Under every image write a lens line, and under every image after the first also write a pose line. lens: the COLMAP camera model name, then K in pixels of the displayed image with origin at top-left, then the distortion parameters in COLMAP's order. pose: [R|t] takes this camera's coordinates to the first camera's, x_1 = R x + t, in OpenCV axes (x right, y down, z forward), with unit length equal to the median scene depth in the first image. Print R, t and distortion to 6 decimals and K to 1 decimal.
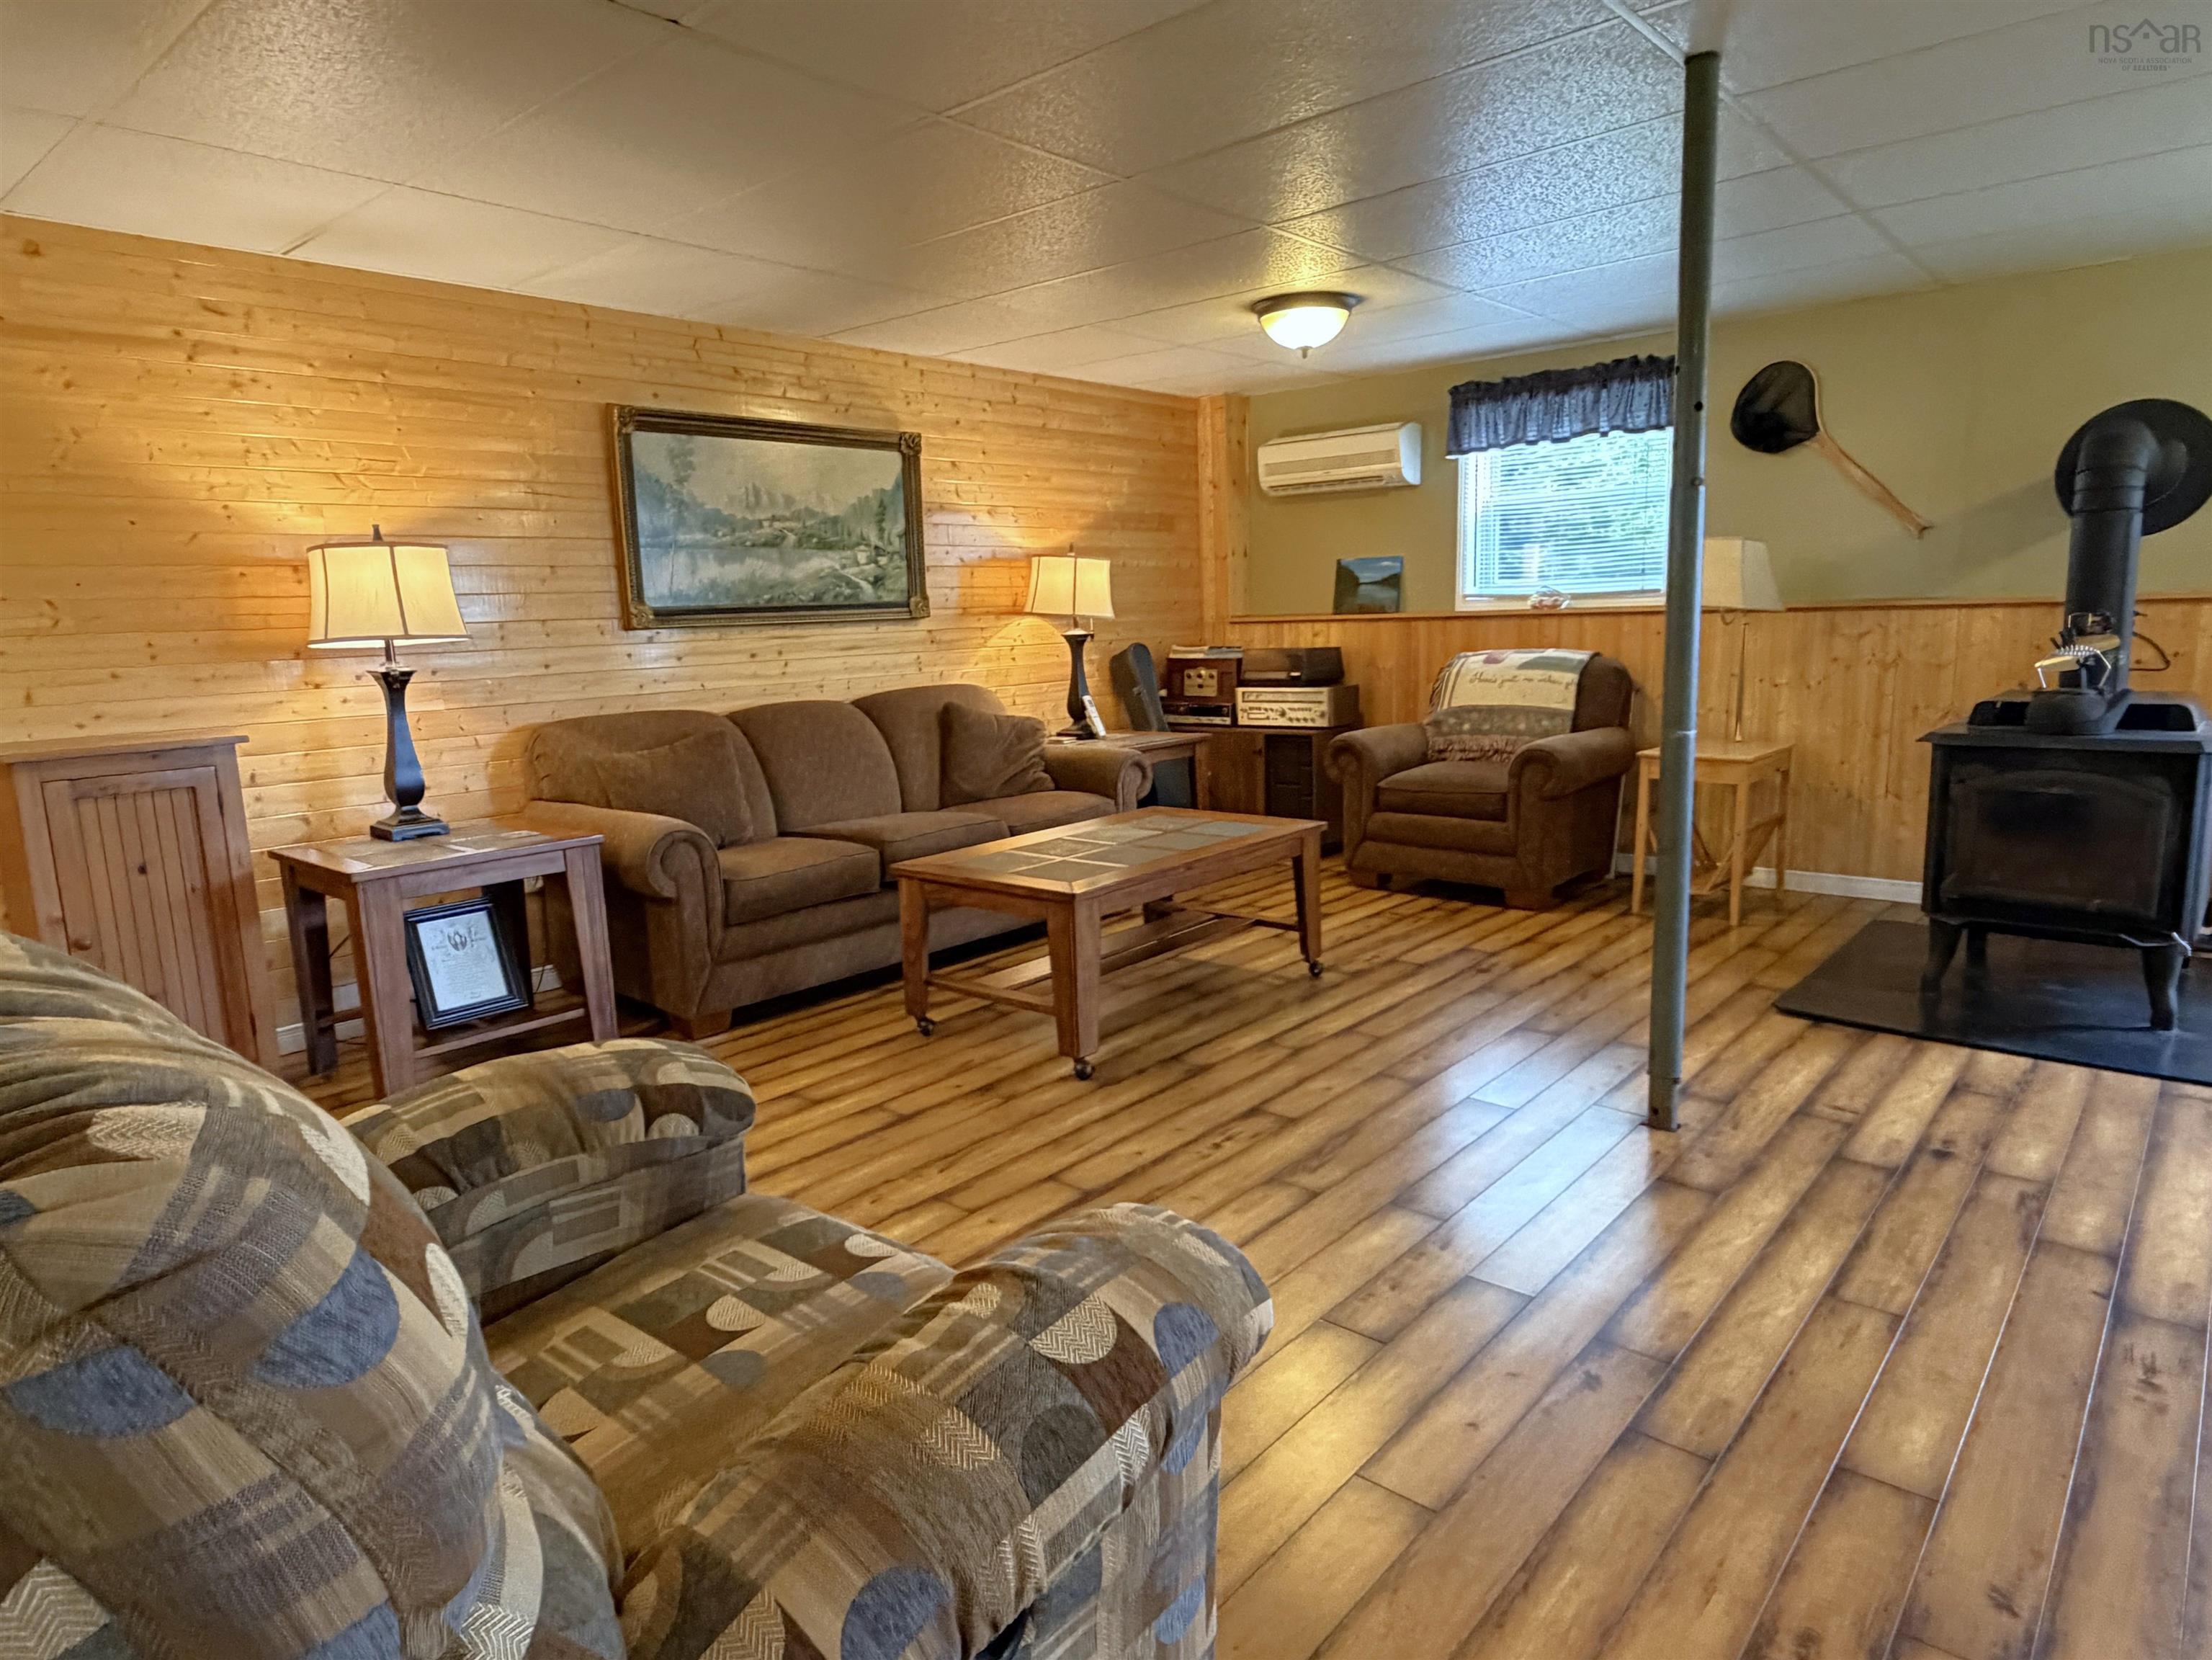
lens RADIAL K [[1308.2, 0, 1114.8], [0, 1308.2, 830.4], [0, 0, 1]] dist [0.009042, -0.003098]
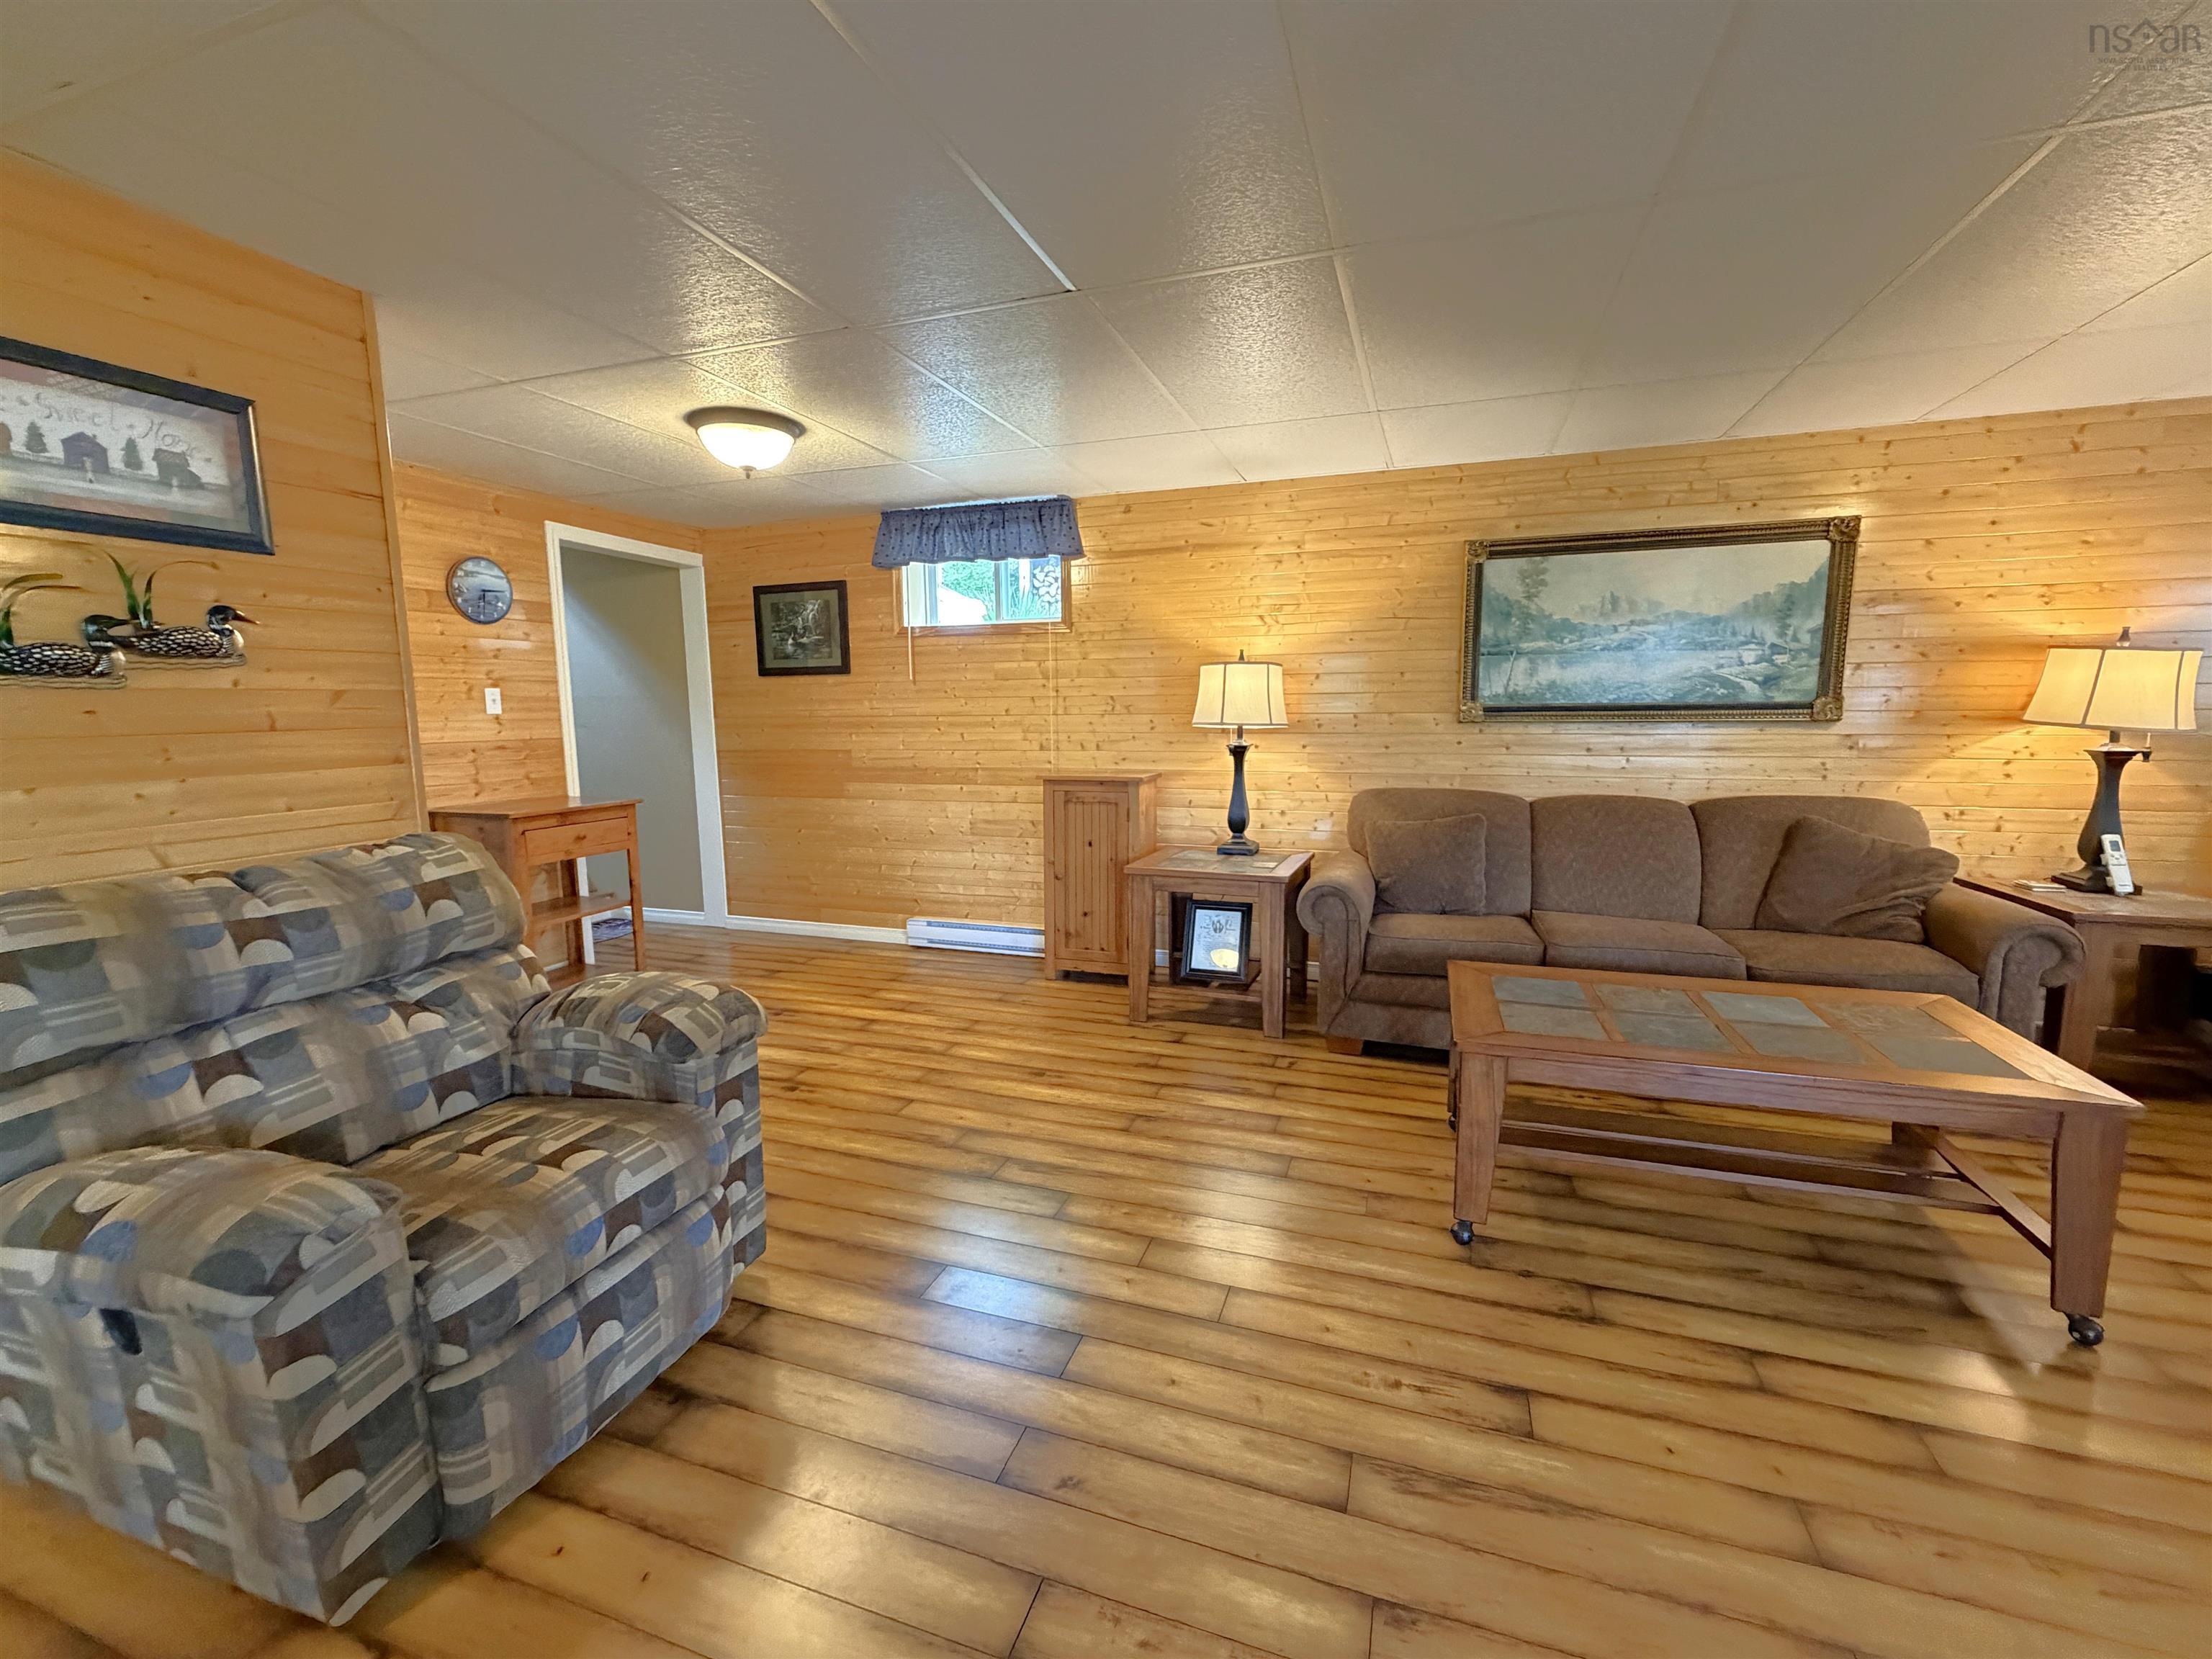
lens RADIAL K [[941.3, 0, 1120.4], [0, 941.3, 827.1], [0, 0, 1]] dist [-0.001451, 0.000637]
pose [[0.371448, 0.150694, -0.916143, 0.291620], [-0.160268, 0.982335, 0.096602, -0.078672], [0.914517, 0.110946, 0.389038, 0.325555]]
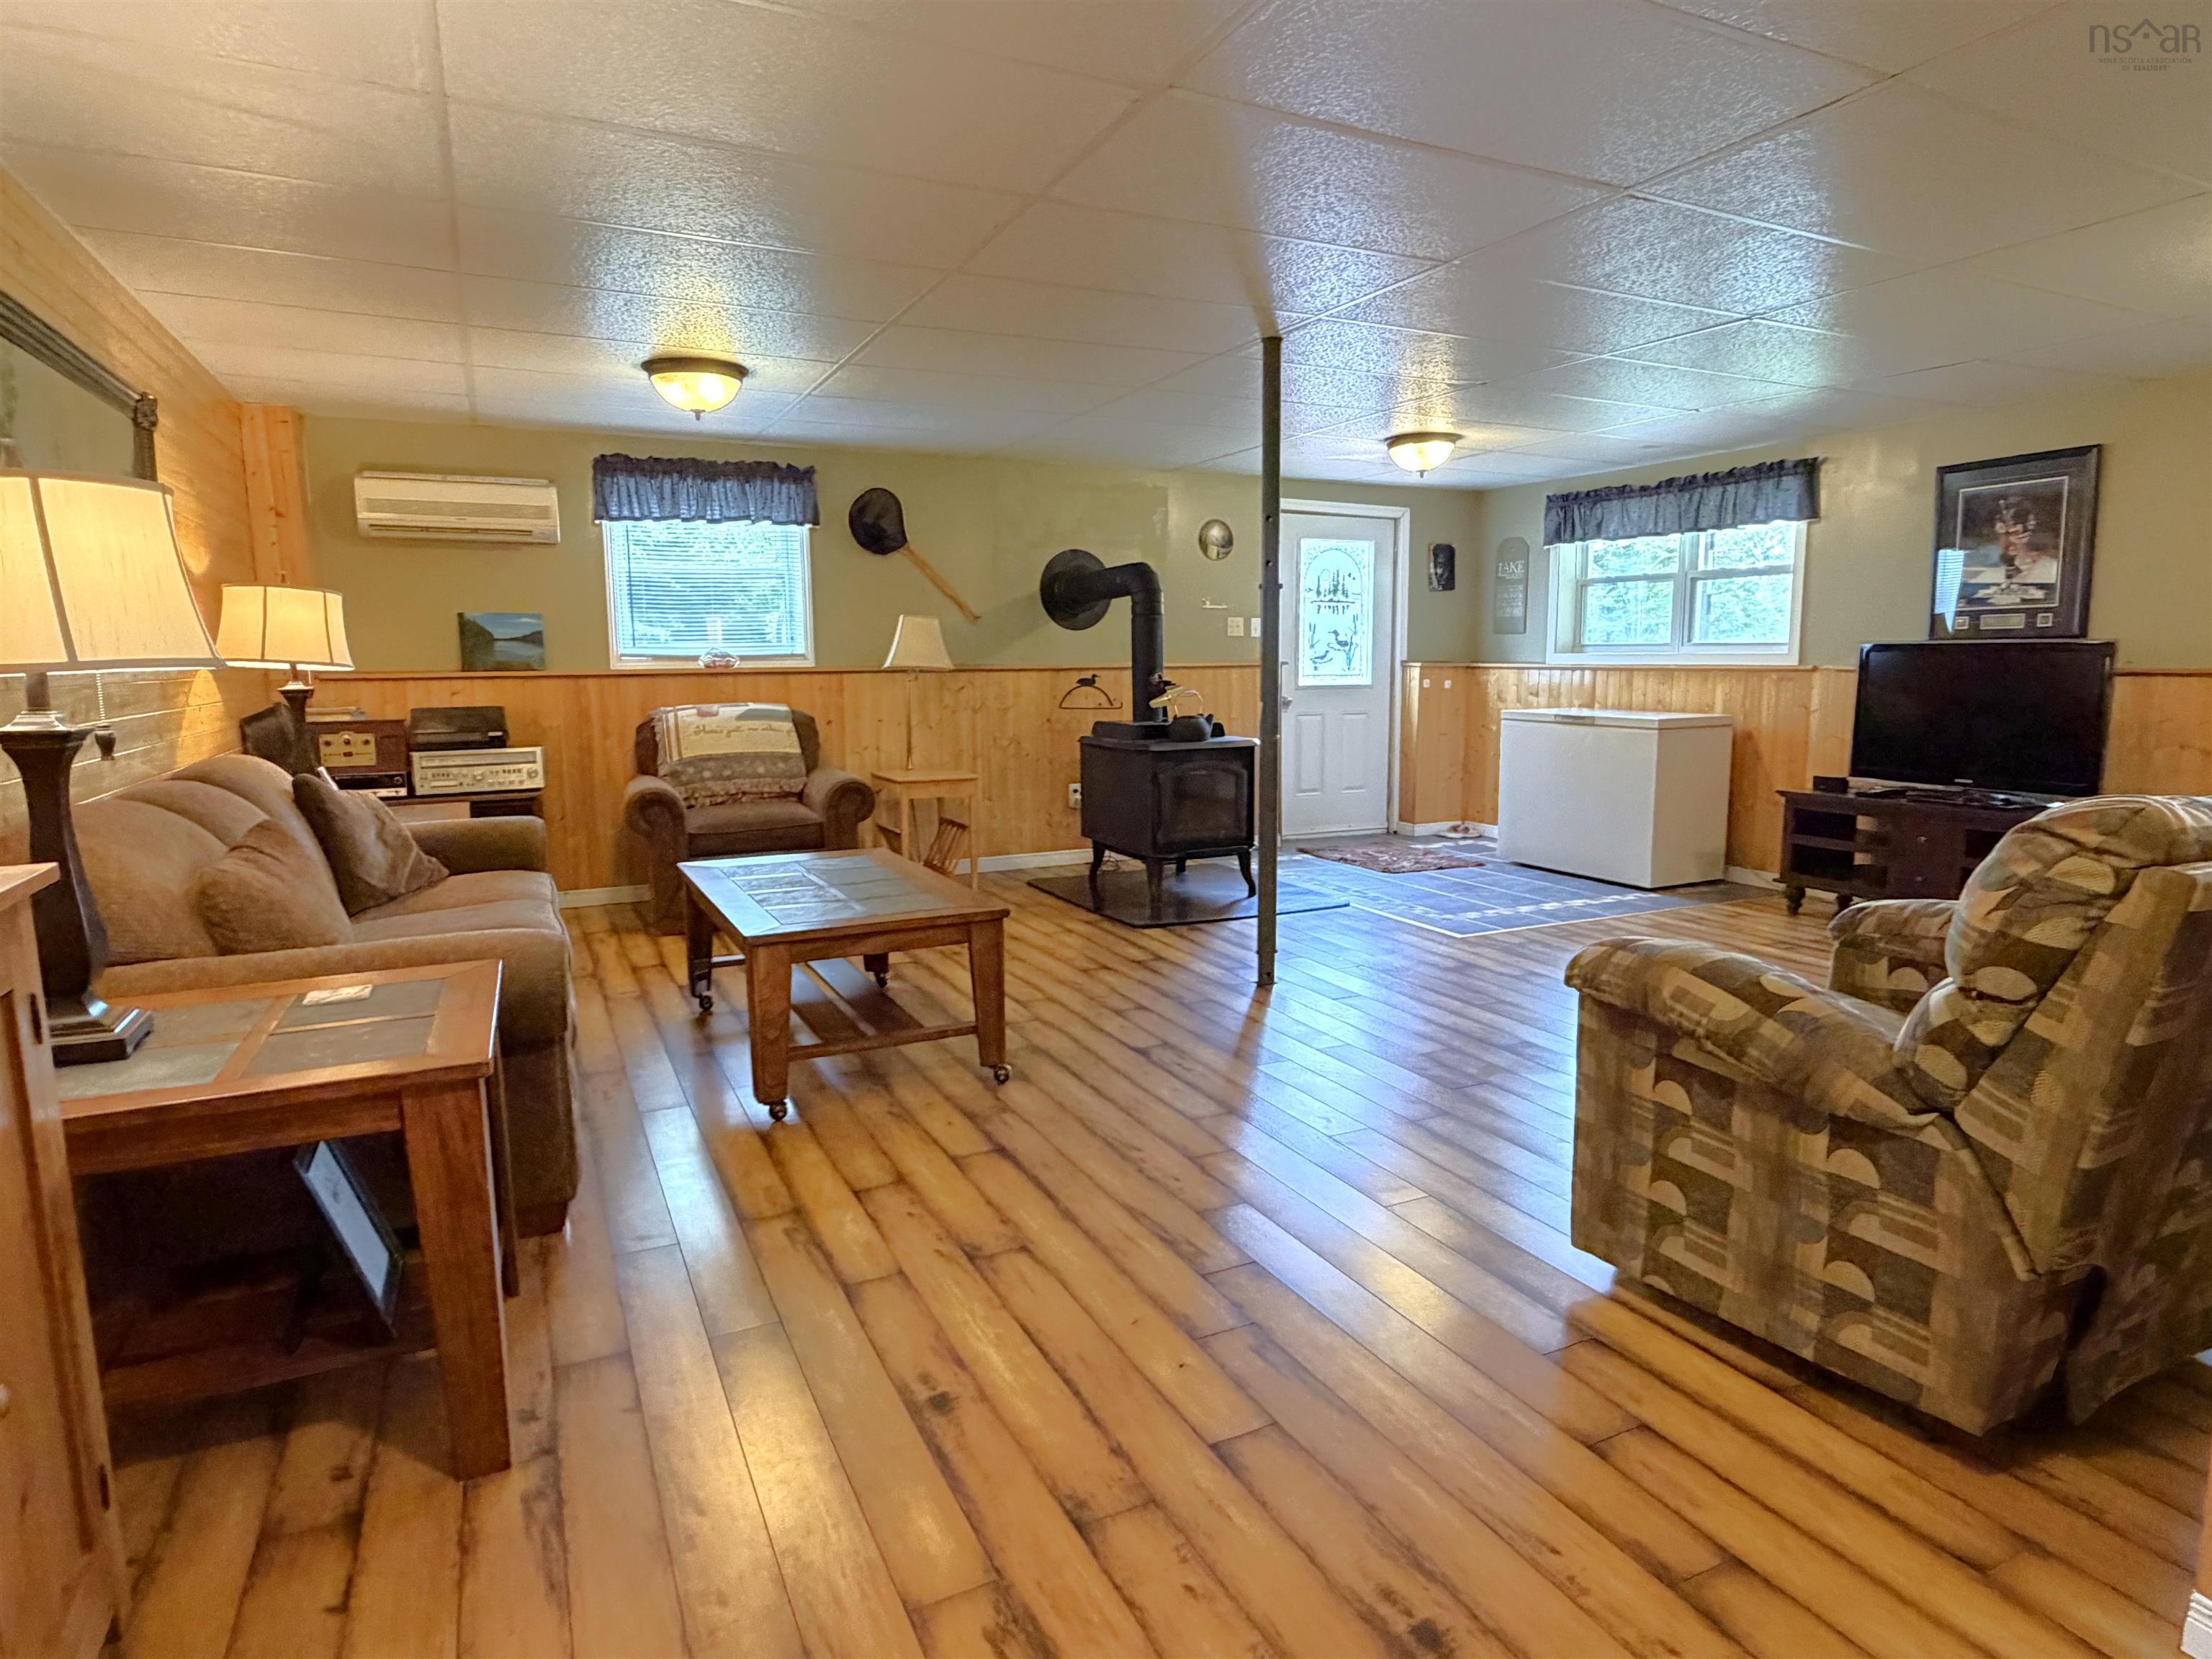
lens RADIAL K [[1235.4, 0, 1118.6], [0, 1235.4, 820.2], [0, 0, 1]] dist [-0.000986, -0.000099]
pose [[0.393413, -0.093172, 0.914629, -0.586321], [0.150828, 0.987913, 0.035761, -0.029559], [-0.906905, 0.123883, 0.402710, 0.312955]]
